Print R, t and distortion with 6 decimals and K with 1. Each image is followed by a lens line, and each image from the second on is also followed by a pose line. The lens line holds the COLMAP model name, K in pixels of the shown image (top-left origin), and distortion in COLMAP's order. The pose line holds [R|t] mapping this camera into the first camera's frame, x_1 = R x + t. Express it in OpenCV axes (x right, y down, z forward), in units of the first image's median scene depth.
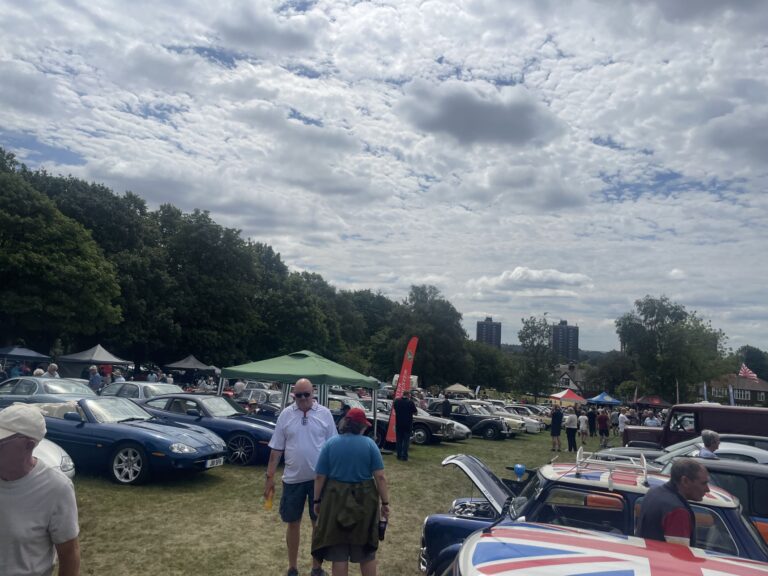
lens RADIAL K [[582.6, 0, 380.1], [0, 582.6, 282.9], [0, 0, 1]] dist [0.091041, -0.111373]
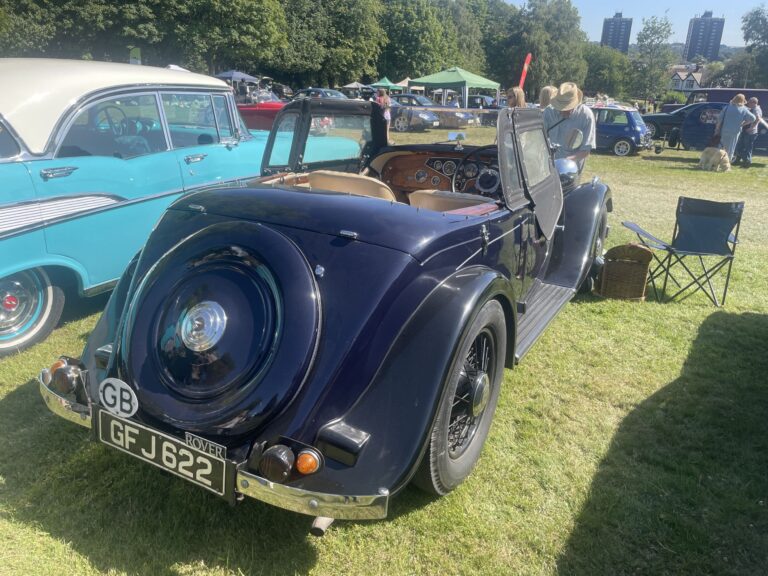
lens RADIAL K [[582.6, 0, 386.8], [0, 582.6, 284.6], [0, 0, 1]] dist [0.091041, -0.111373]
pose [[0.985733, 0.016395, -0.167514, -0.013442], [0.062158, 0.889434, 0.452818, -0.027383], [0.156417, -0.456770, 0.875726, -0.206065]]
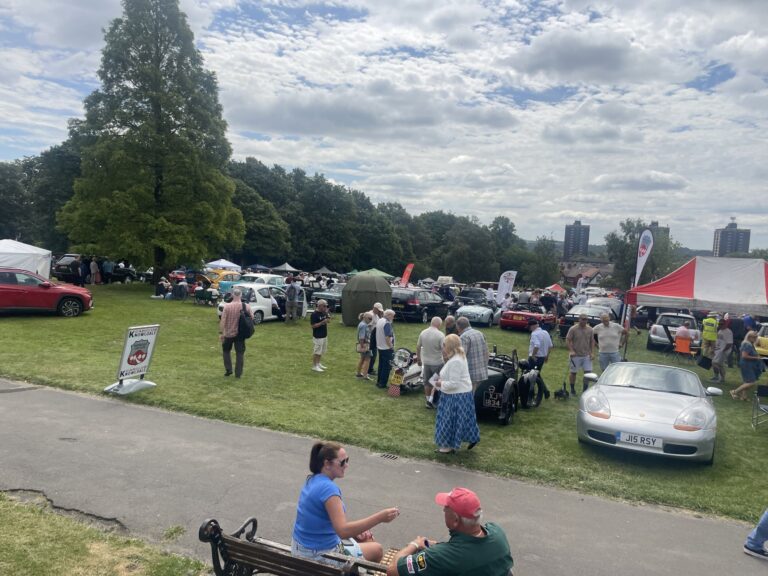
lens RADIAL K [[594.6, 0, 391.6], [0, 594.6, 293.3], [0, 0, 1]] dist [0.012977, -0.008140]
pose [[0.989731, -0.002826, -0.142917, 0.134690], [0.028617, 0.983482, 0.178731, -0.104001], [0.140051, -0.180985, 0.973463, -0.688037]]
